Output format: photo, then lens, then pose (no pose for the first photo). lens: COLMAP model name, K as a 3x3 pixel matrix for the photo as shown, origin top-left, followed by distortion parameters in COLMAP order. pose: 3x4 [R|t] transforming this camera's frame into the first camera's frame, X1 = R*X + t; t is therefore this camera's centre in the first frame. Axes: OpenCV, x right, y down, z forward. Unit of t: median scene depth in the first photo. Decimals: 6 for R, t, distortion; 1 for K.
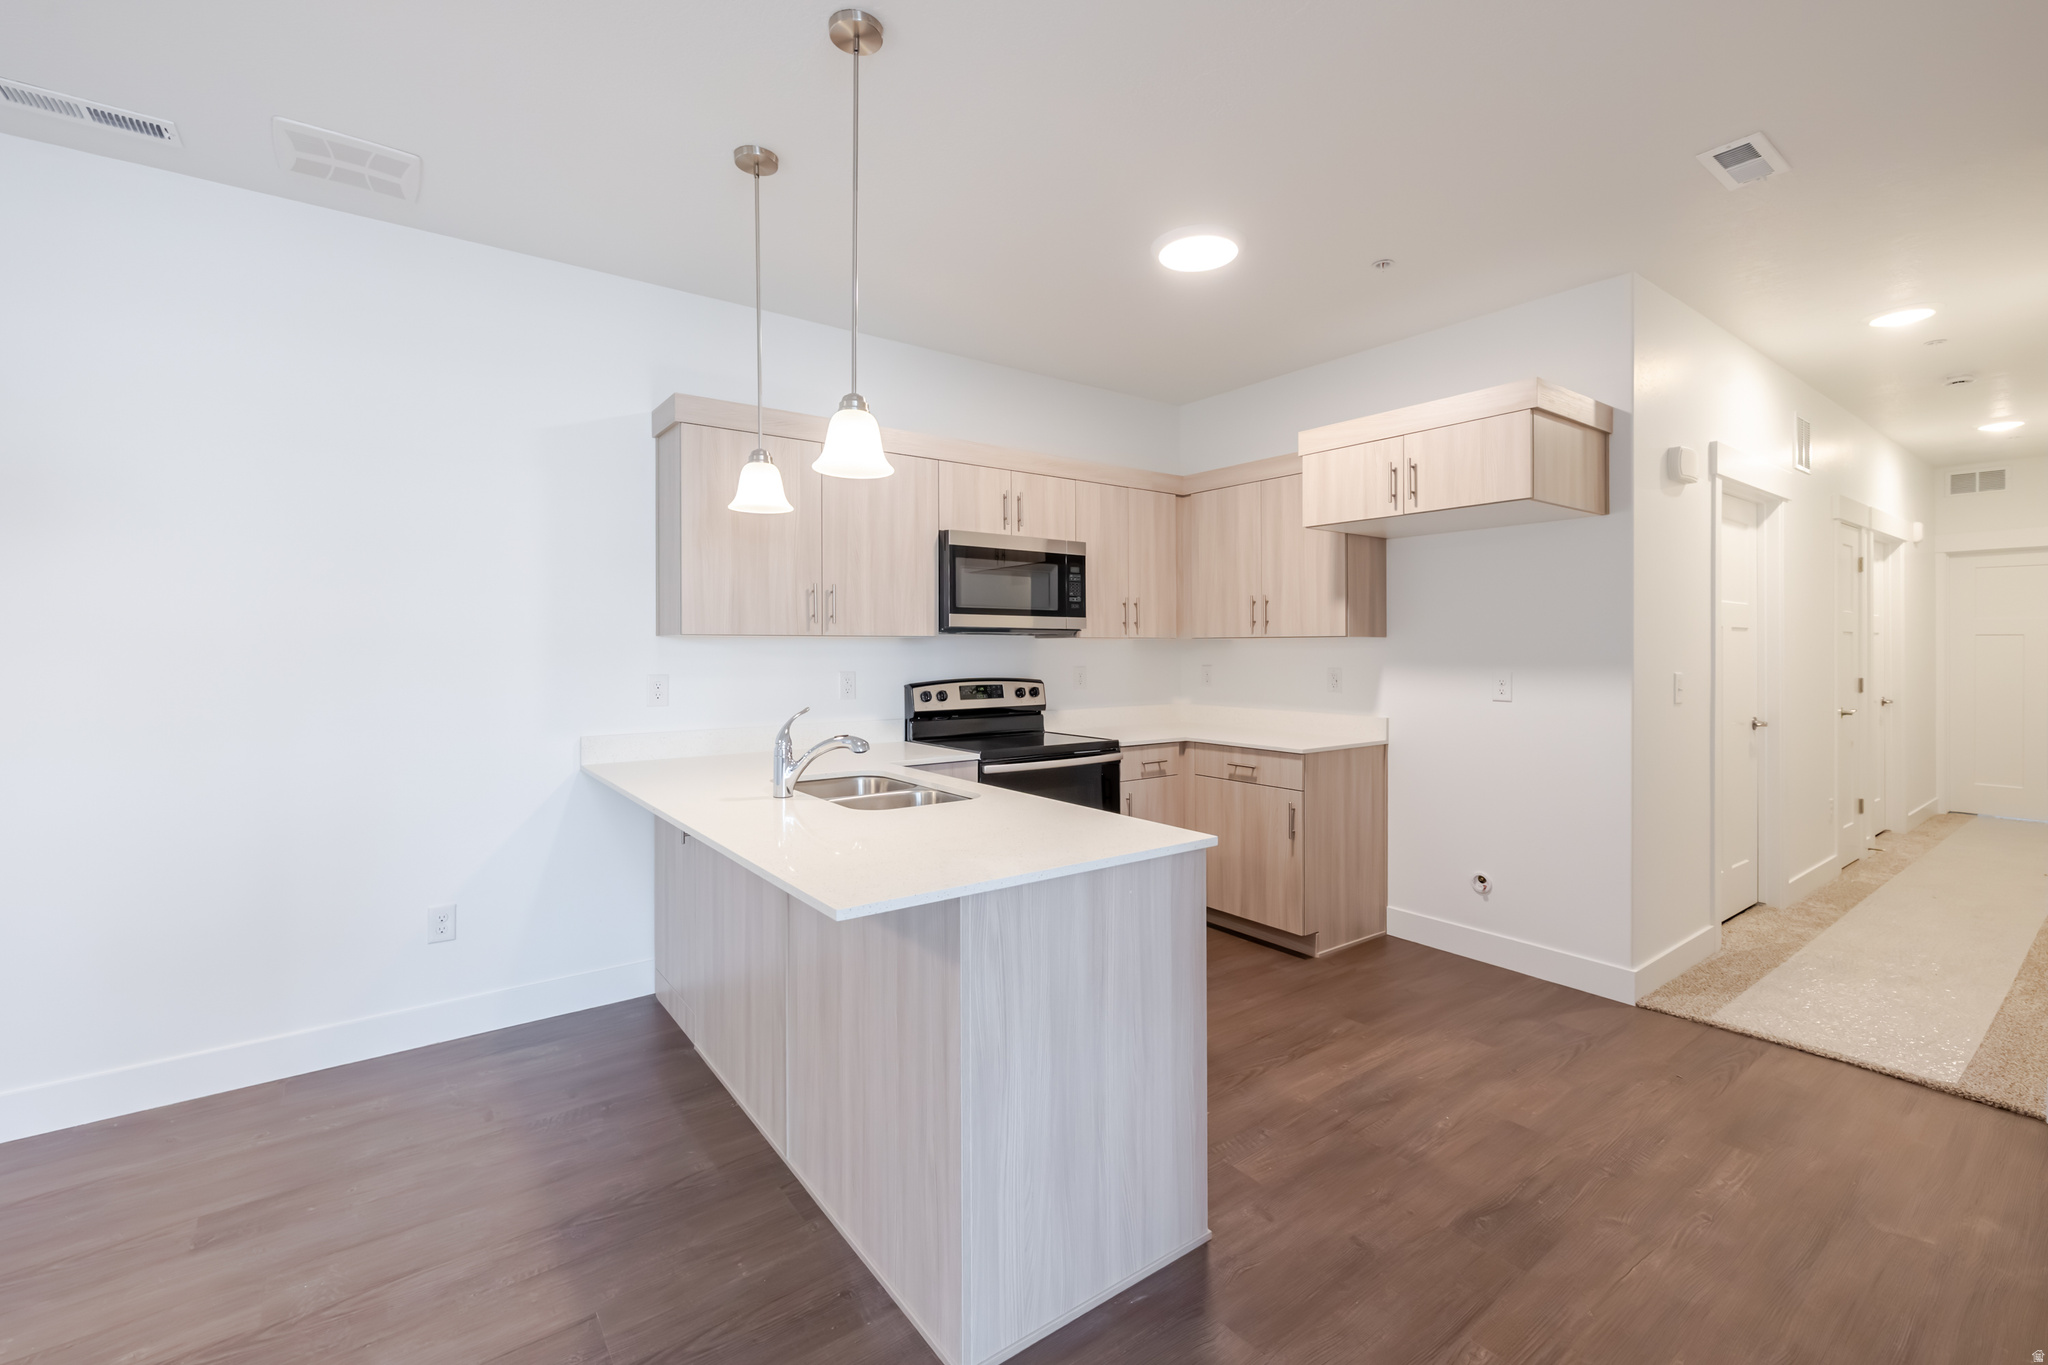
lens RADIAL K [[866.9, 0, 1017.8], [0, 866.9, 660.3], [0, 0, 1]] dist [0.001205, 0.000122]
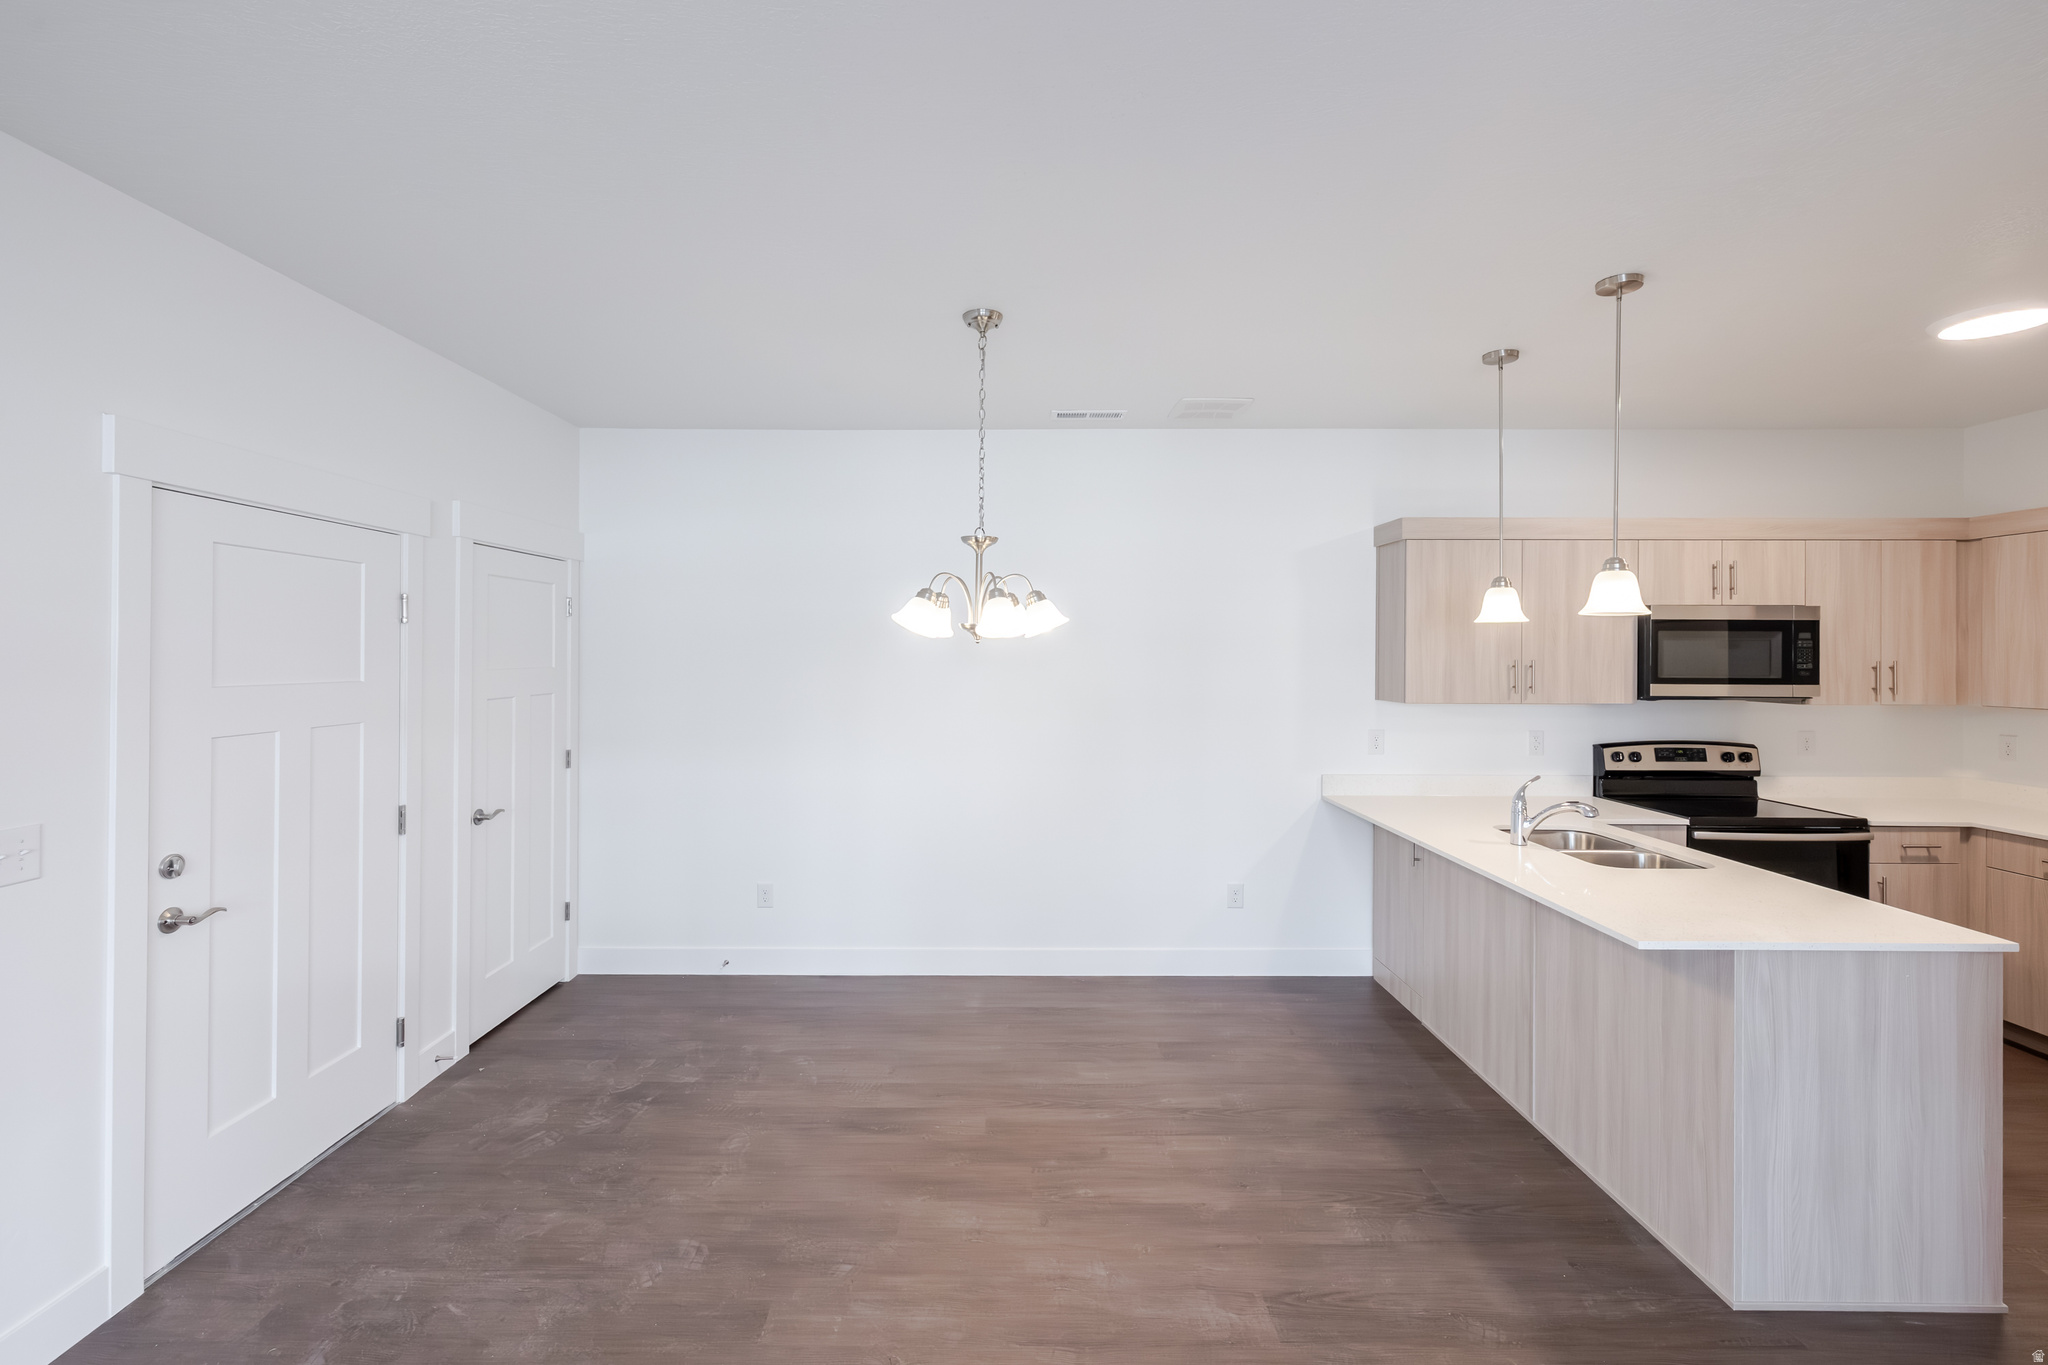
lens RADIAL K [[866.9, 0, 1017.8], [0, 866.9, 660.3], [0, 0, 1]] dist [0.001205, 0.000122]
pose [[0.803492, 0.008259, -0.595258, -0.066486], [-0.012607, 0.999916, -0.003143, -0.066775], [0.595182, 0.010030, 0.803528, -0.313661]]
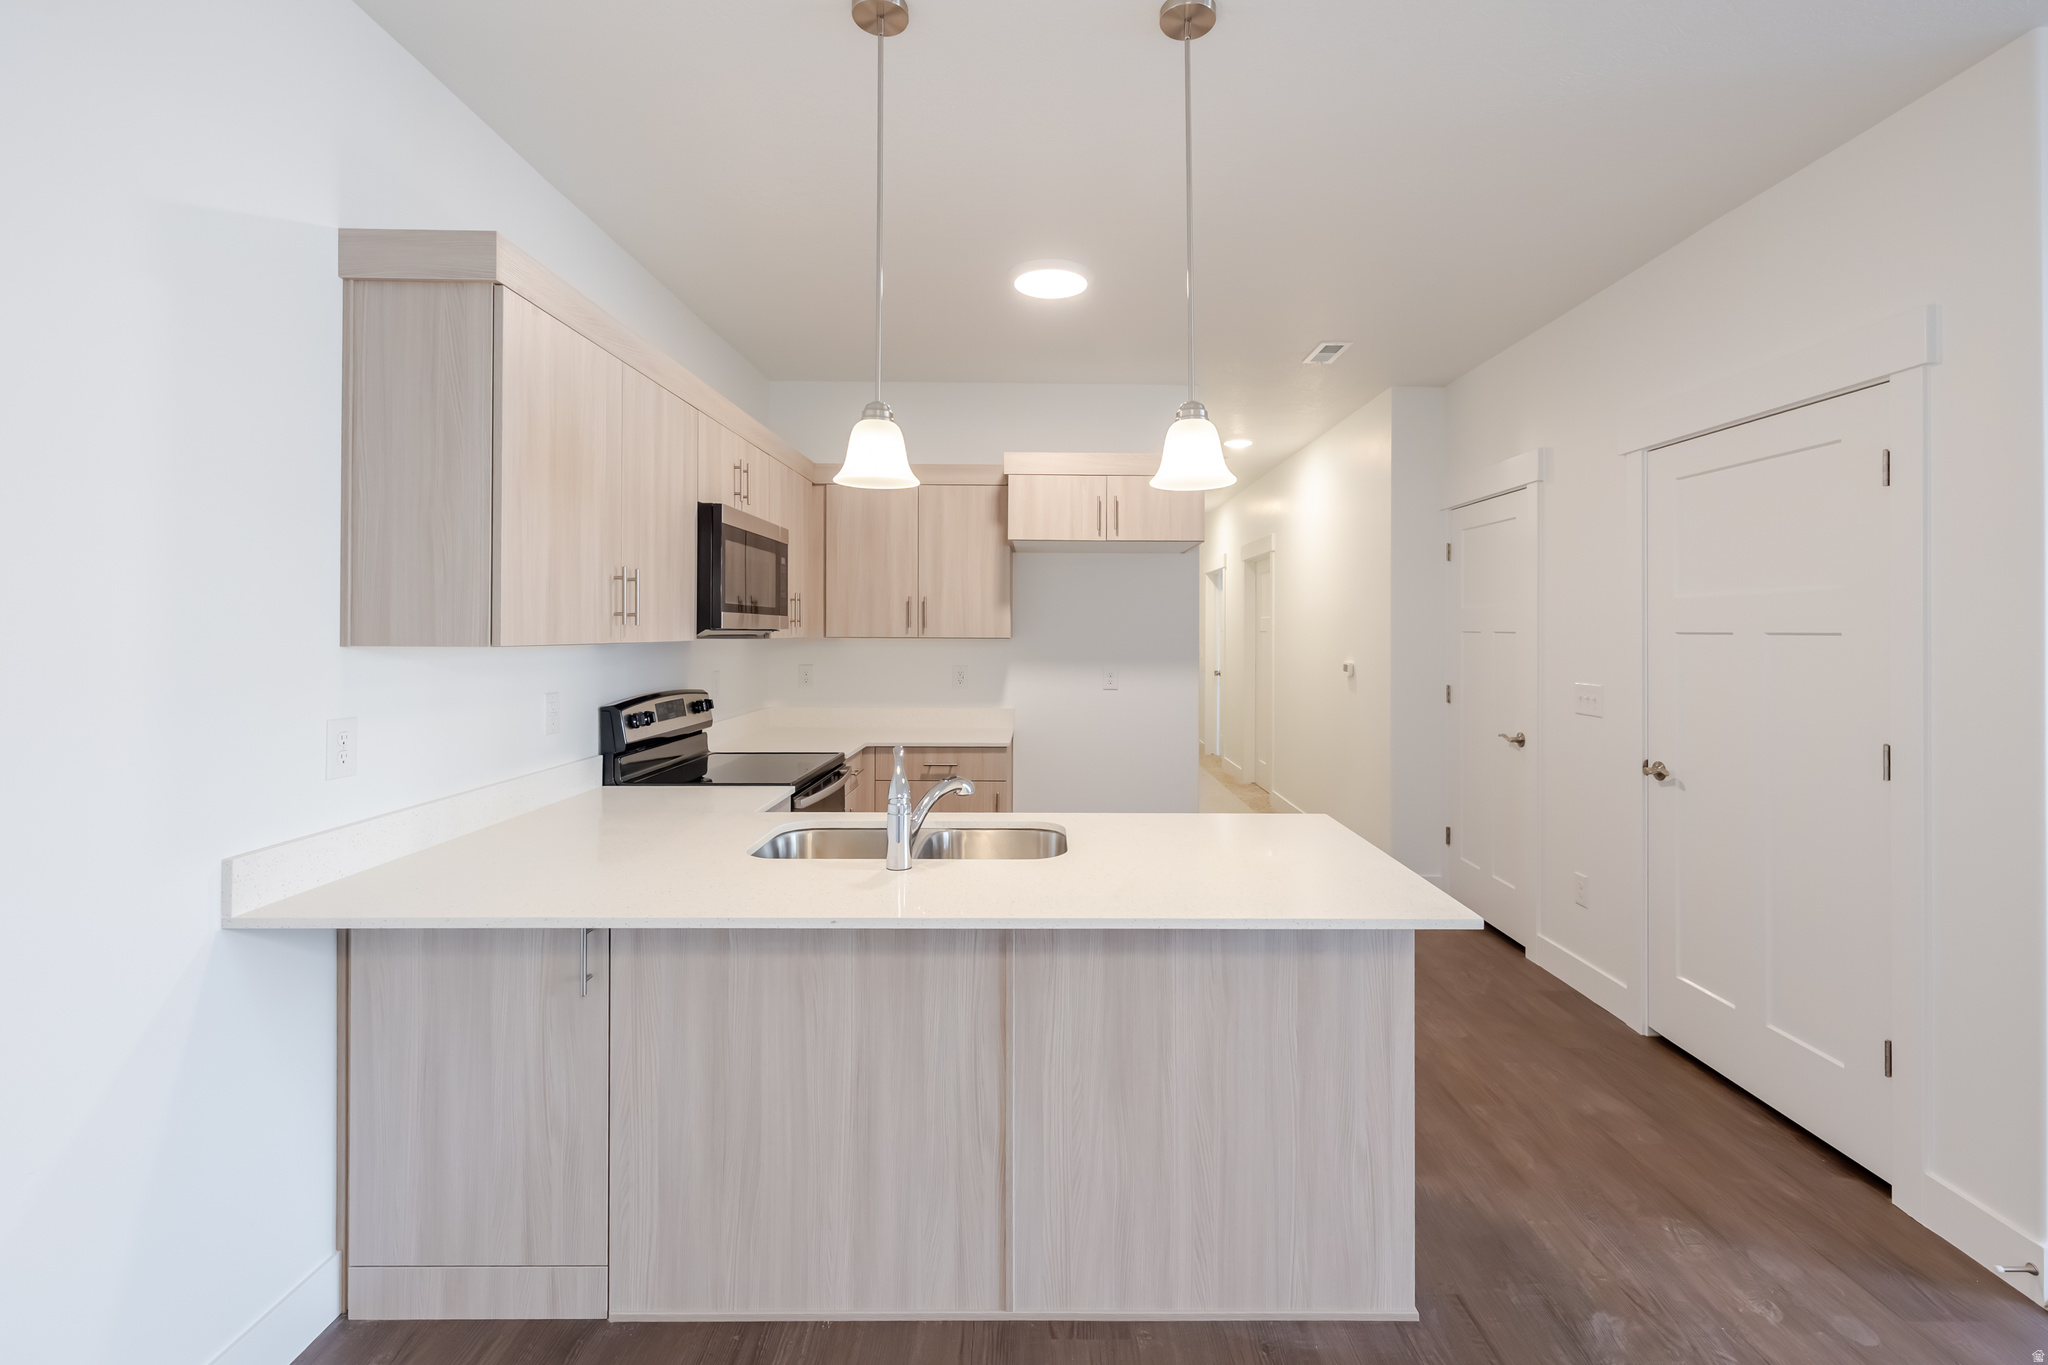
lens RADIAL K [[903.9, 0, 1037.8], [0, 903.9, 624.2], [0, 0, 1]] dist [-0.000165, 0.000033]
pose [[0.590878, 0.009615, 0.806704, -0.540386], [0.006445, 0.999841, -0.016637, -0.025806], [-0.806735, 0.015029, 0.590722, 0.281030]]
